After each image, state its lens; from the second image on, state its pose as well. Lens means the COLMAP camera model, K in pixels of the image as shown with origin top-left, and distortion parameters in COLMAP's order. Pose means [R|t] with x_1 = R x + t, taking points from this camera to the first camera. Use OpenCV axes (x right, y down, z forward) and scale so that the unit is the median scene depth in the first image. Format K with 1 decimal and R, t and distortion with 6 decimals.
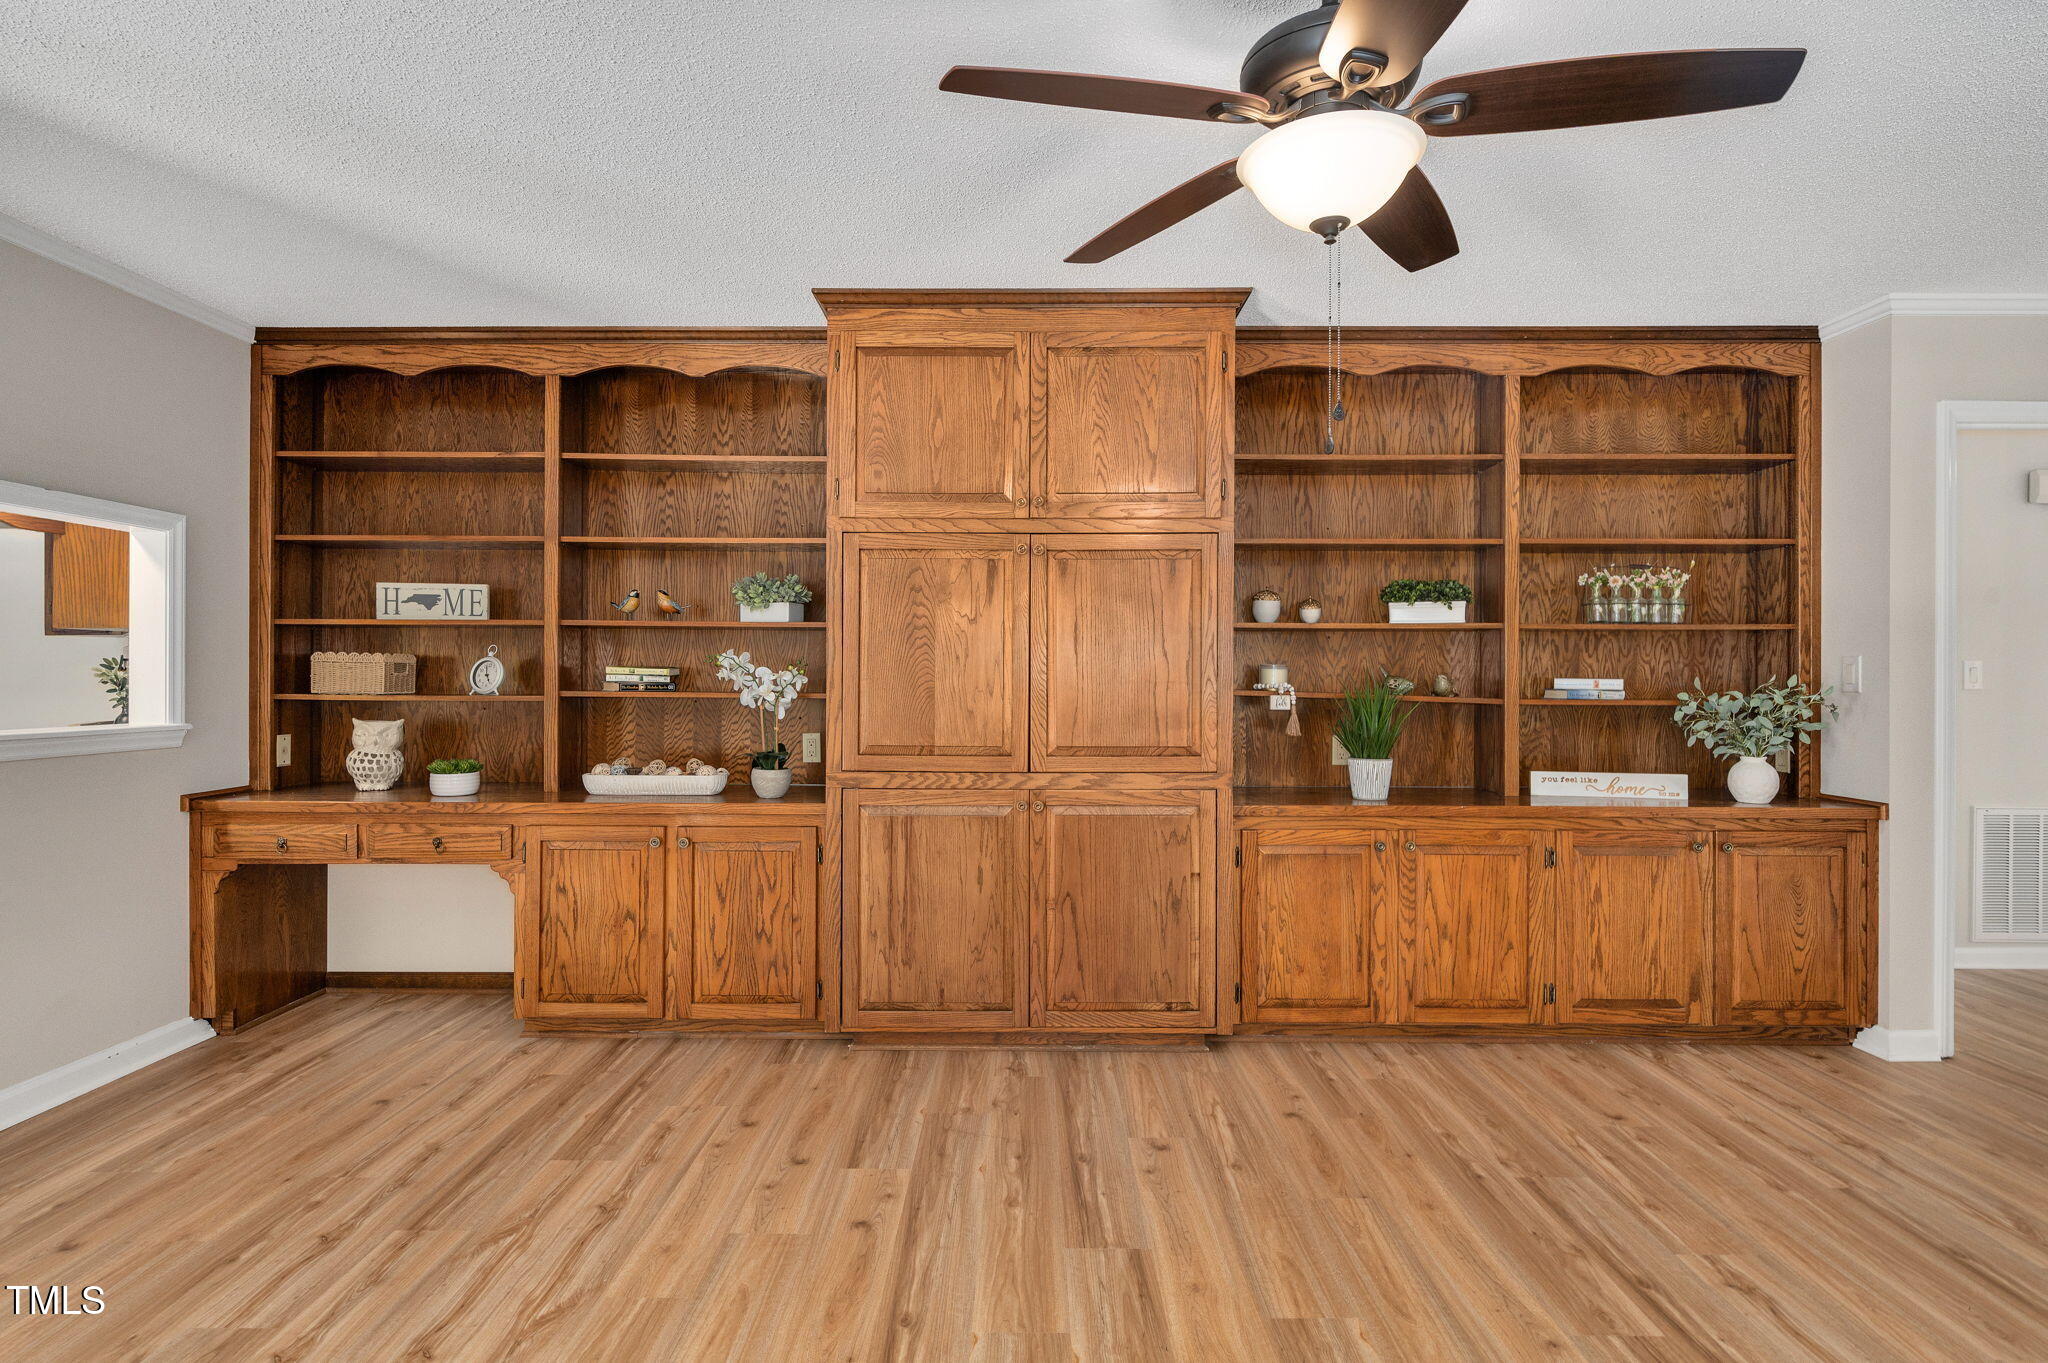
lens RADIAL K [[1054.5, 0, 1019.5], [0, 1054.5, 673.8], [0, 0, 1]] dist [-0.001348, -0.000524]
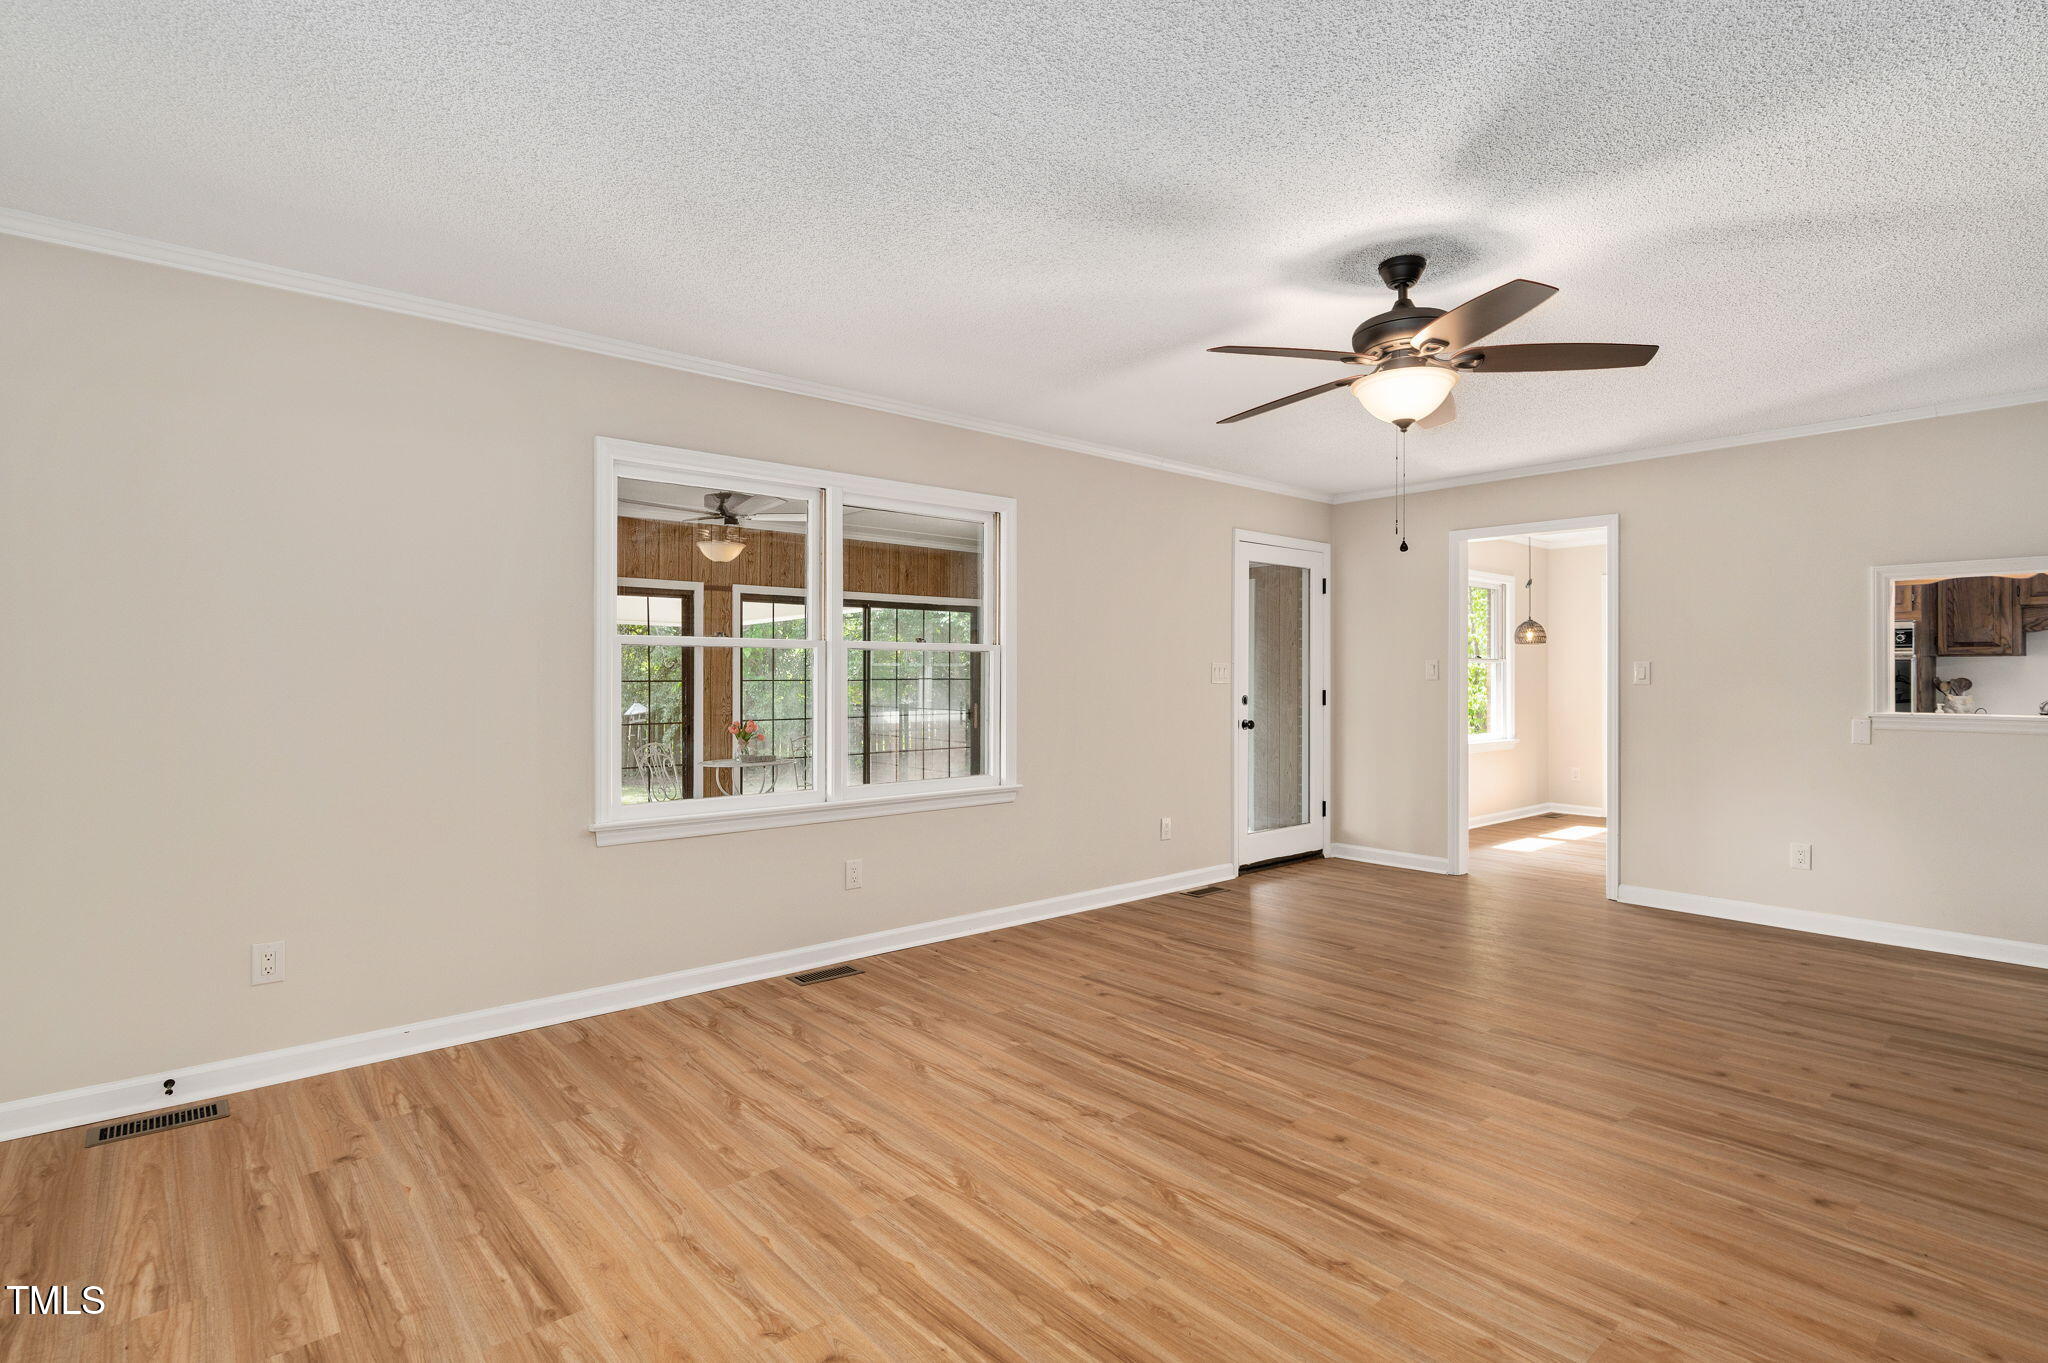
lens RADIAL K [[1006.8, 0, 1020.0], [0, 1006.8, 676.6], [0, 0, 1]] dist [-0.004279, 0.000378]
pose [[-0.756003, -0.003339, -0.654559, 0.969416], [-0.002759, 0.999994, -0.001916, 0.000376], [0.654562, 0.000357, -0.756008, 0.951114]]
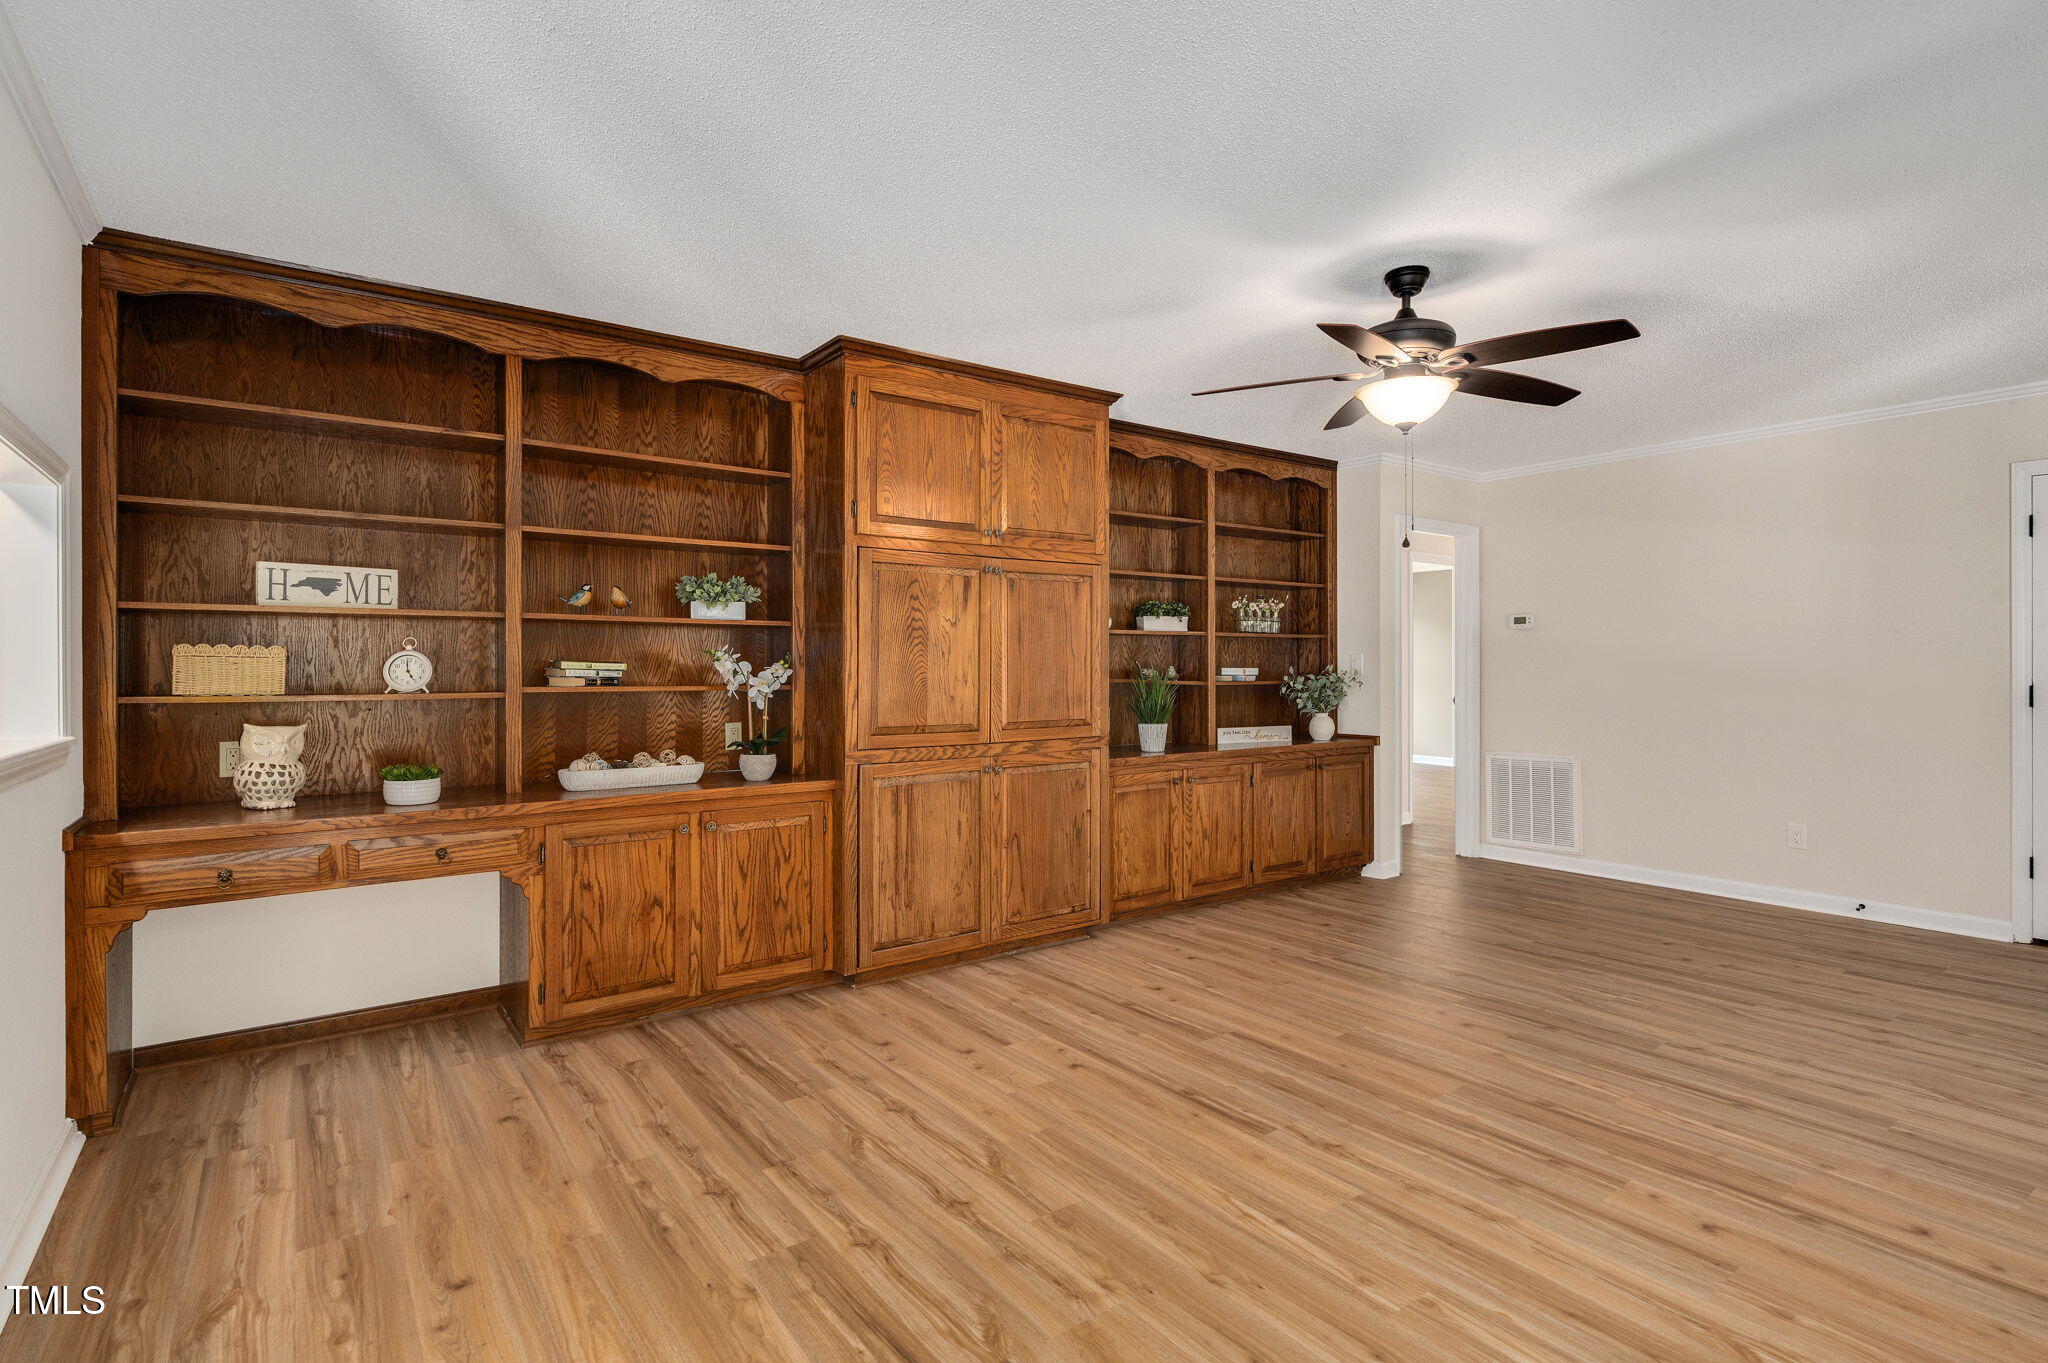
lens RADIAL K [[1006.8, 0, 1042.3], [0, 1006.8, 670.8], [0, 0, 1]] dist [-0.004279, 0.000378]
pose [[0.795254, -0.007604, 0.606229, -0.665377], [0.005200, 0.999970, 0.005721, -0.001364], [-0.606254, -0.001398, 0.795270, -0.013137]]
